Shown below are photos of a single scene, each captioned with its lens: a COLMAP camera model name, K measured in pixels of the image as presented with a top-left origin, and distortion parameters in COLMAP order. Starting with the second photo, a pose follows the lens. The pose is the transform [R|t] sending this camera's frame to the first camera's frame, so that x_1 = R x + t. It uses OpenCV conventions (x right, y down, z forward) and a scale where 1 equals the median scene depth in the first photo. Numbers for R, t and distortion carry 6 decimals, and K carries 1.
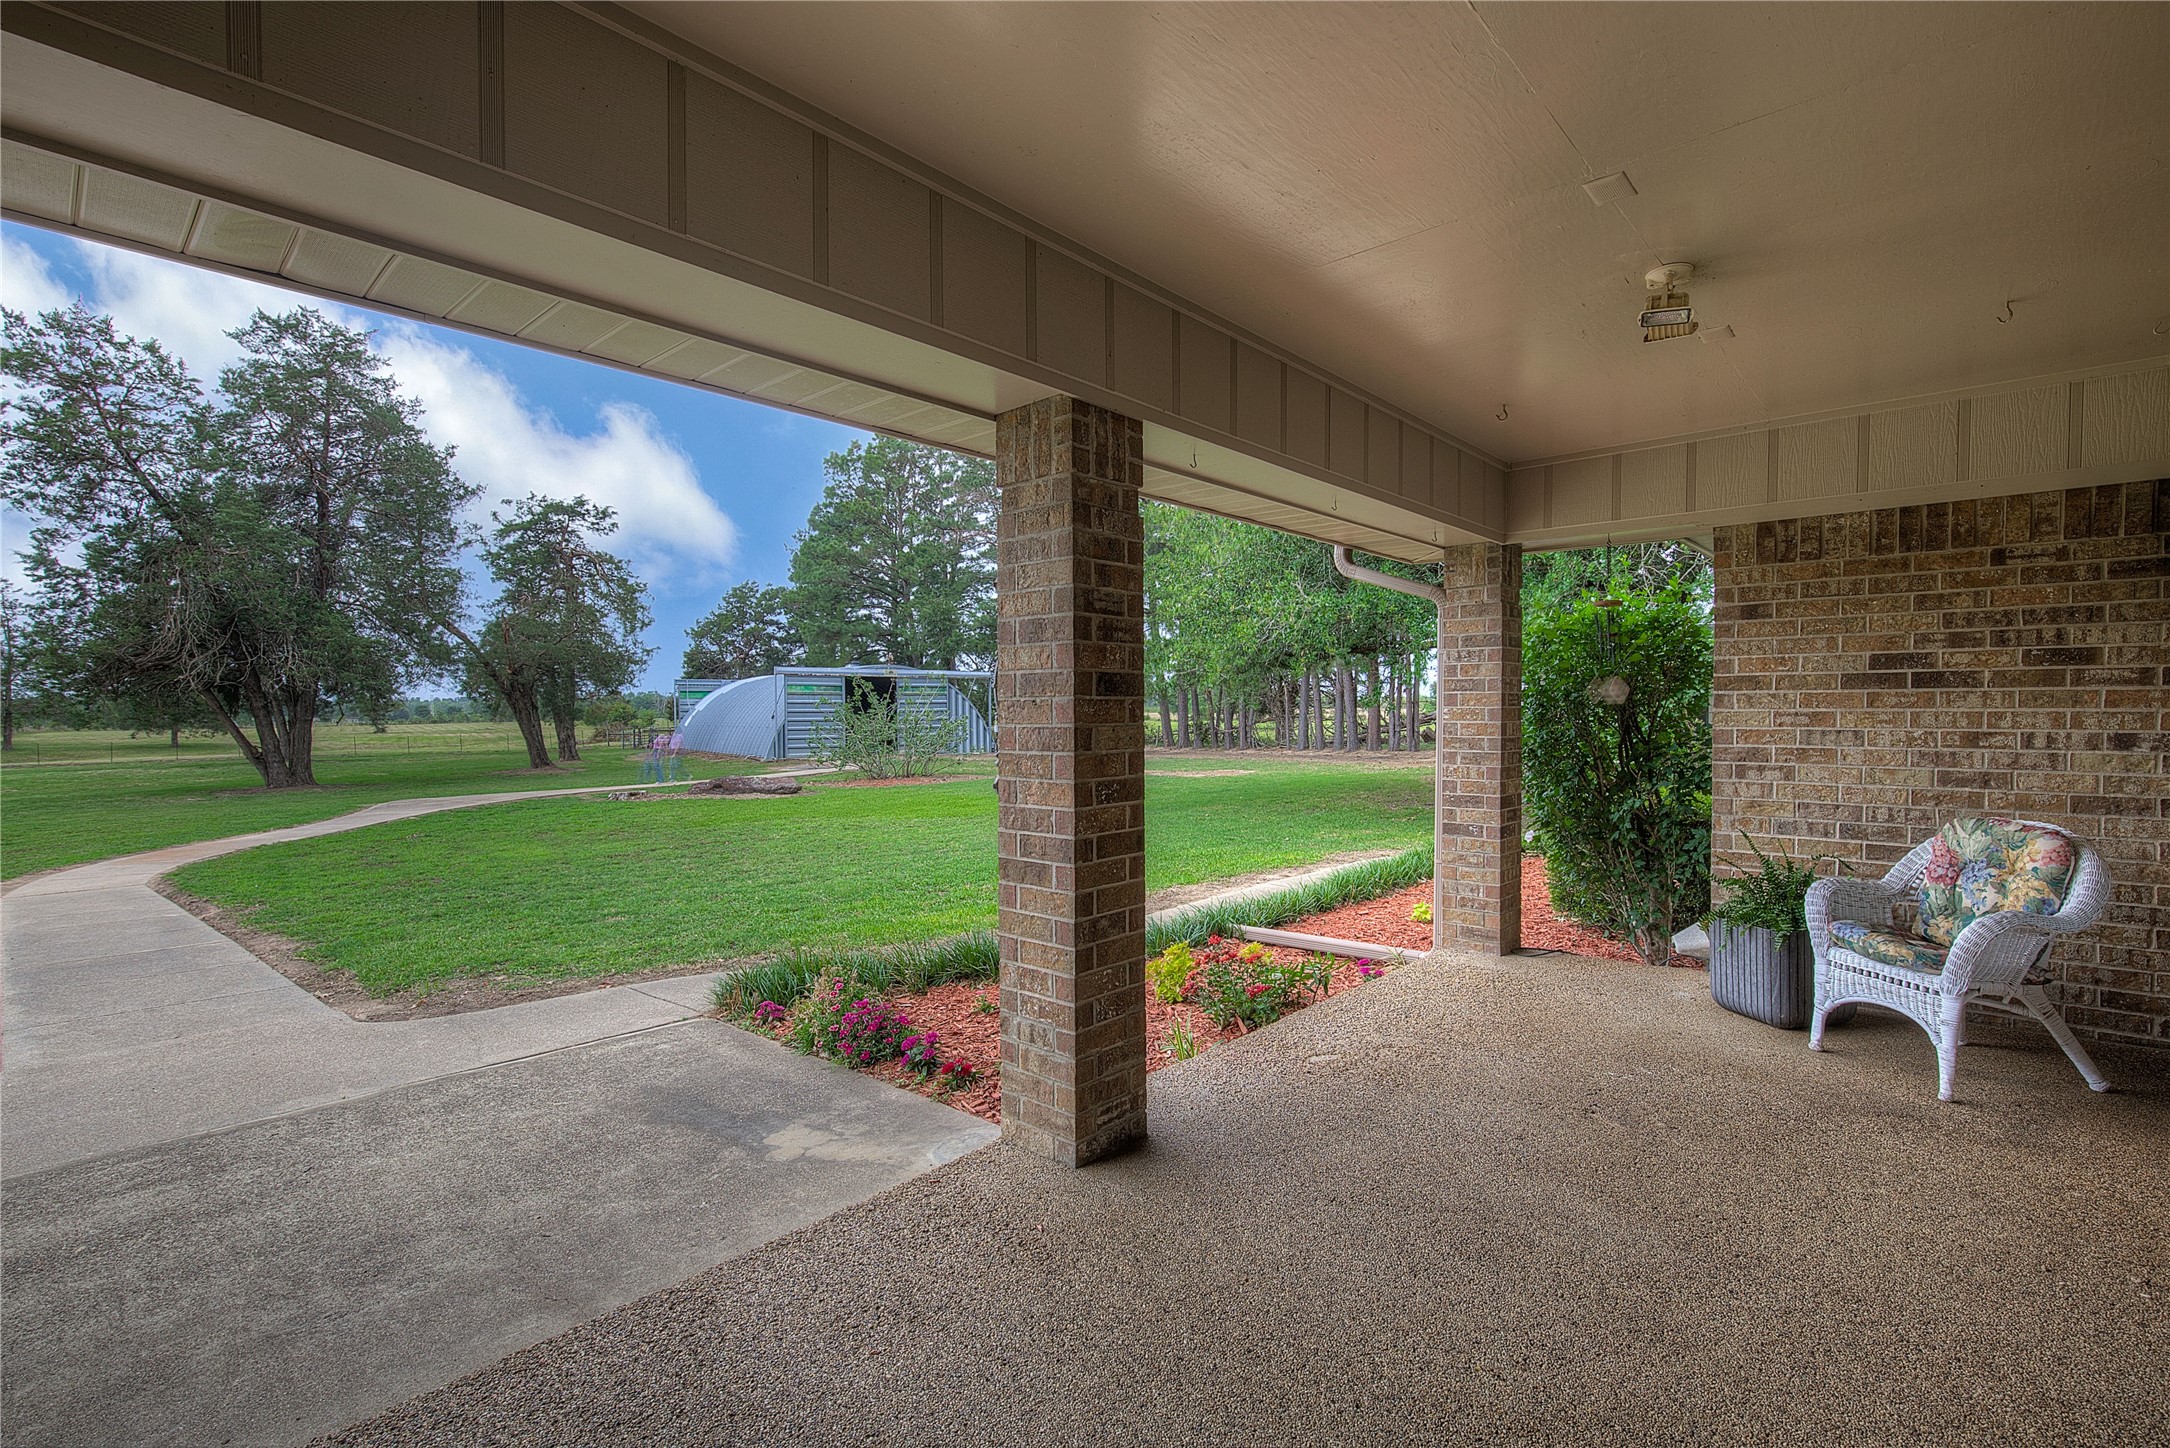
lens RADIAL K [[991.0, 0, 1089.8], [0, 991.0, 727.1], [0, 0, 1]] dist [-0.000036, 0.000095]
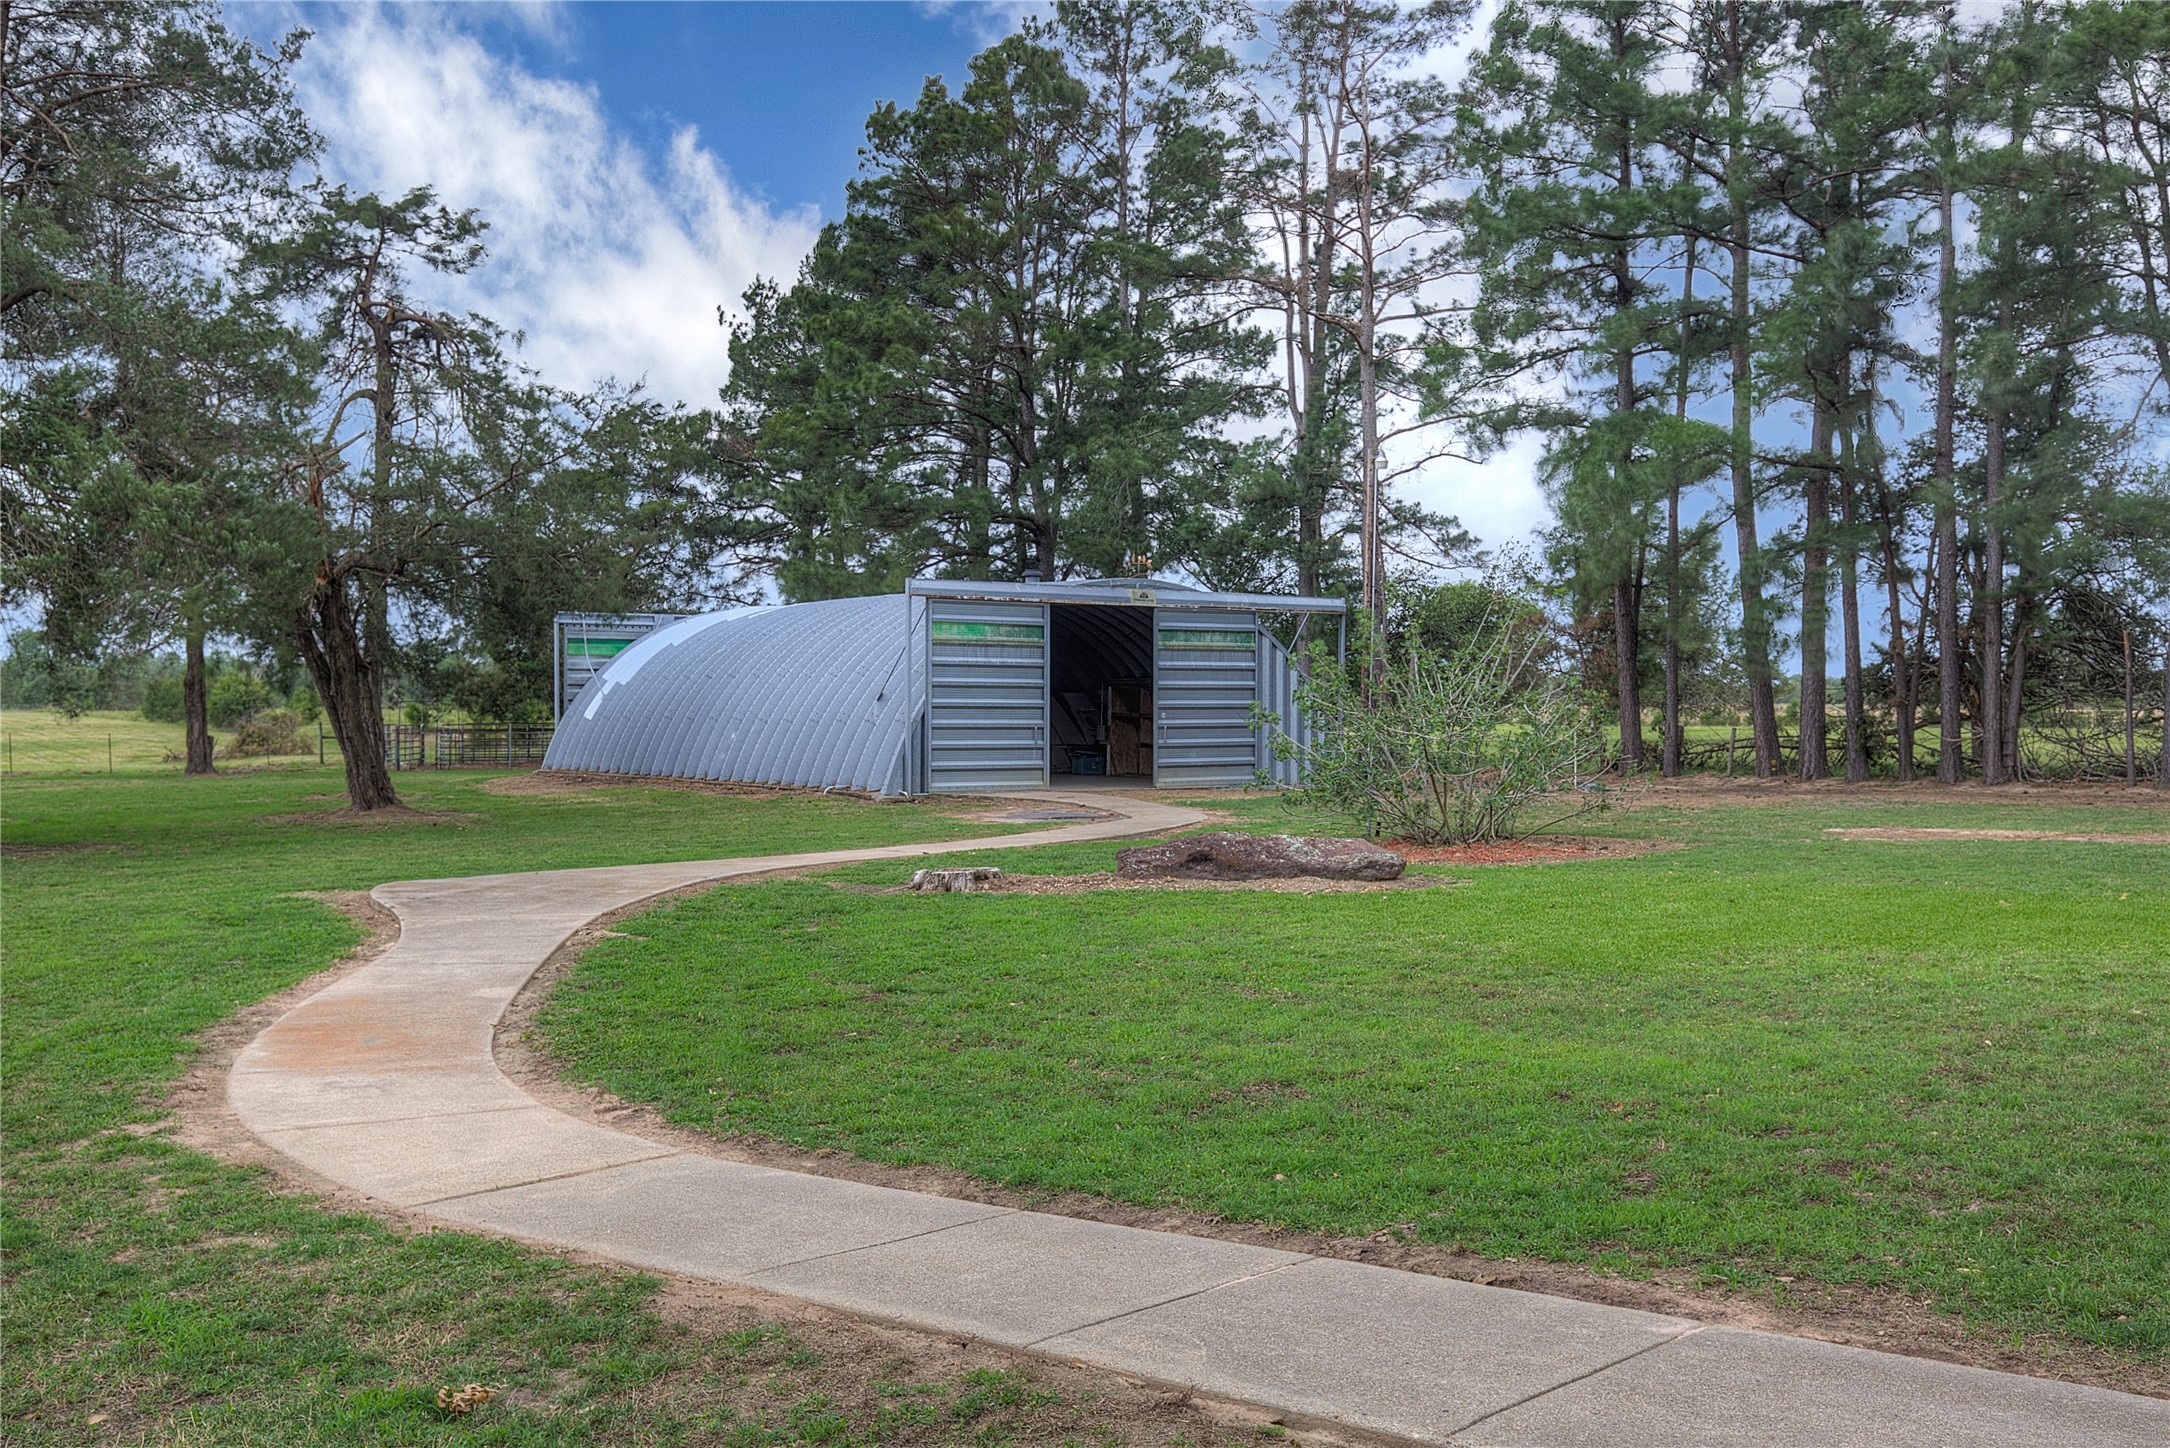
lens RADIAL K [[2163.9, 0, 1083.5], [0, 2163.9, 720.3], [0, 0, 1]] dist [-0.018074, 0.000000]
pose [[0.999042, 0.010847, -0.042387, -0.175691], [-0.011241, 0.999896, -0.009070, 0.006313], [0.042284, 0.009538, 0.999060, 0.070239]]
